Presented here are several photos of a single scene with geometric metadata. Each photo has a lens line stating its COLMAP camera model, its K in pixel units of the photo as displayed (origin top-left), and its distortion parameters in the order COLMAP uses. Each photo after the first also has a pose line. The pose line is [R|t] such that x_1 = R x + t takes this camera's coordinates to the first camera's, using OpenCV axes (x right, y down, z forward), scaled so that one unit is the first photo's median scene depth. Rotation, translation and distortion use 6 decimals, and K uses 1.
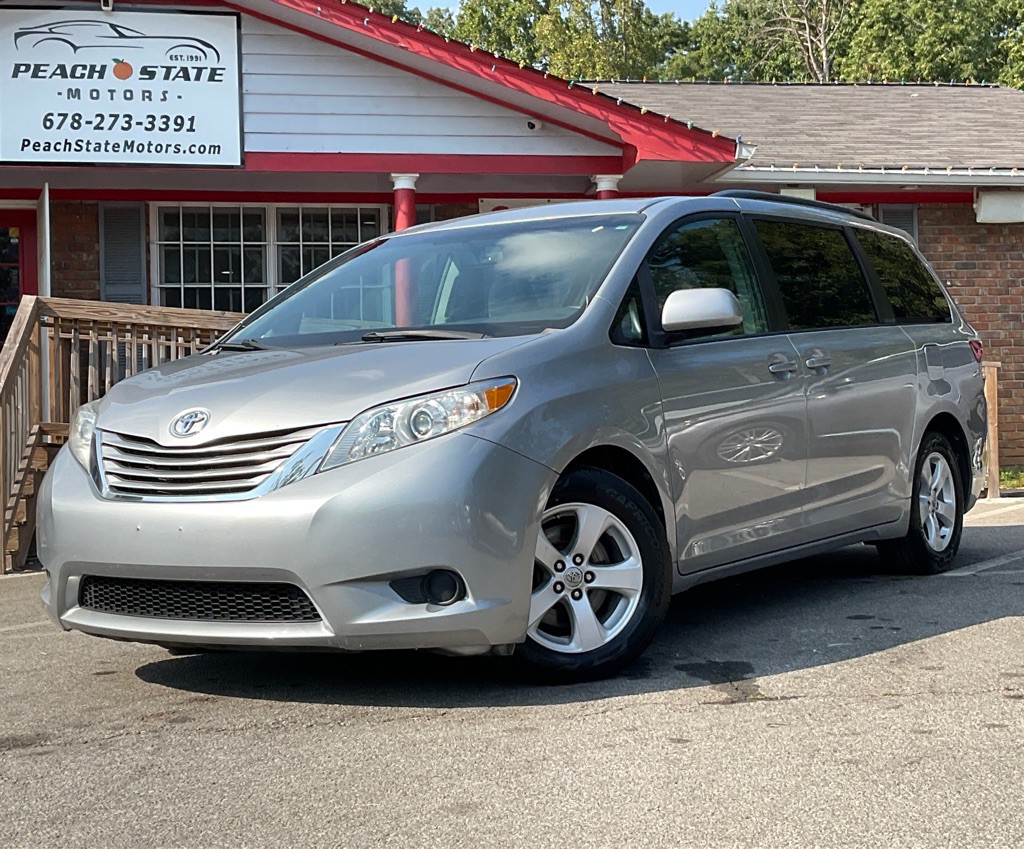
lens RADIAL K [[1551.2, 0, 562.7], [0, 1551.2, 423.5], [0, 0, 1]] dist [0.035788, 0.028499]
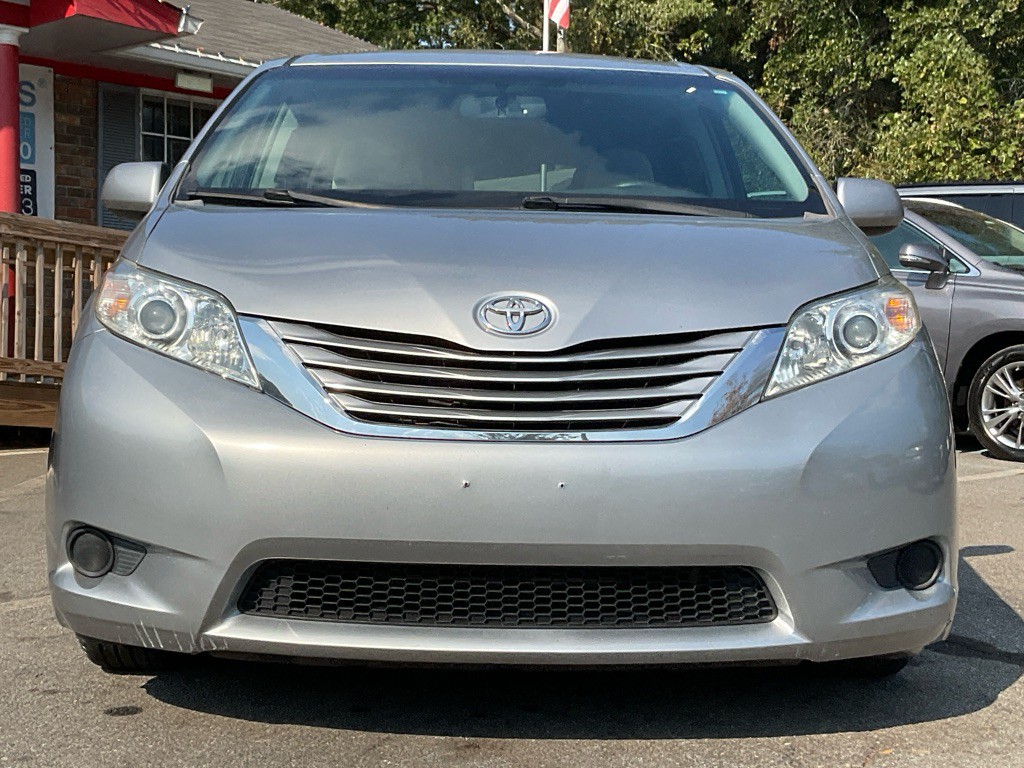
lens RADIAL K [[1504.6, 0, 512.0], [0, 1504.6, 384.0], [0, 0, 1]] dist [0.021559, 0.065125]
pose [[0.820961, 0.023371, 0.570506, -0.581584], [-0.040568, 0.999024, 0.017453, 0.016808], [-0.569541, -0.037472, 0.821108, 0.496795]]
